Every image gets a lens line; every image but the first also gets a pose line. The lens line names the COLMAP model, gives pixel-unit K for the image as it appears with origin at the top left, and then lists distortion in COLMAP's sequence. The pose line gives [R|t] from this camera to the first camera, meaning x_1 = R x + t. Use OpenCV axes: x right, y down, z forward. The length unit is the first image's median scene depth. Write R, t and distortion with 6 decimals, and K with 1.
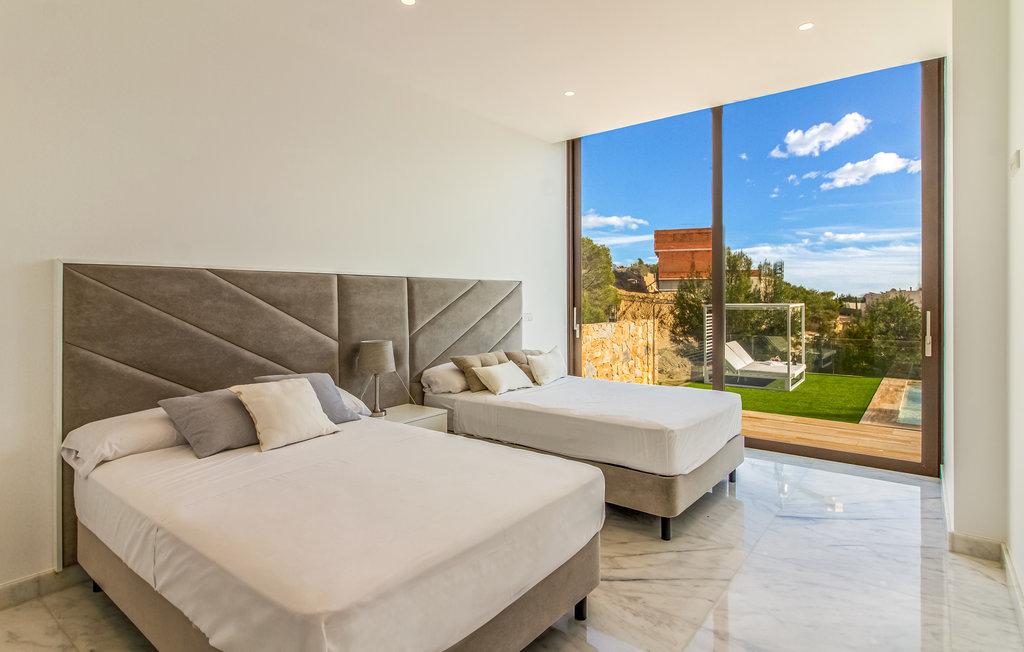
lens RADIAL K [[535.8, 0, 511.9], [0, 535.8, 303.2], [0, 0, 1]] dist [0.000085, 0.000060]
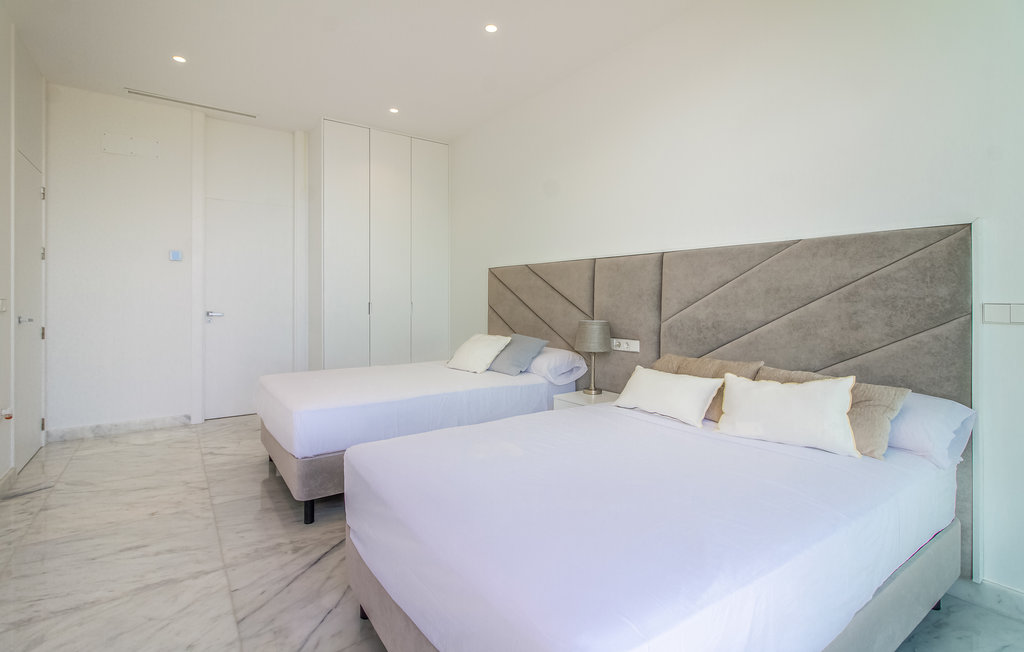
lens RADIAL K [[476.9, 0, 512.0], [0, 476.9, 326.0], [0, 0, 1]] dist [-0.000855, -0.000024]
pose [[-0.284823, 0.065212, -0.956359, 0.952148], [-0.009161, 0.997453, 0.070743, 0.025979], [0.958536, 0.028911, -0.283500, 1.602850]]
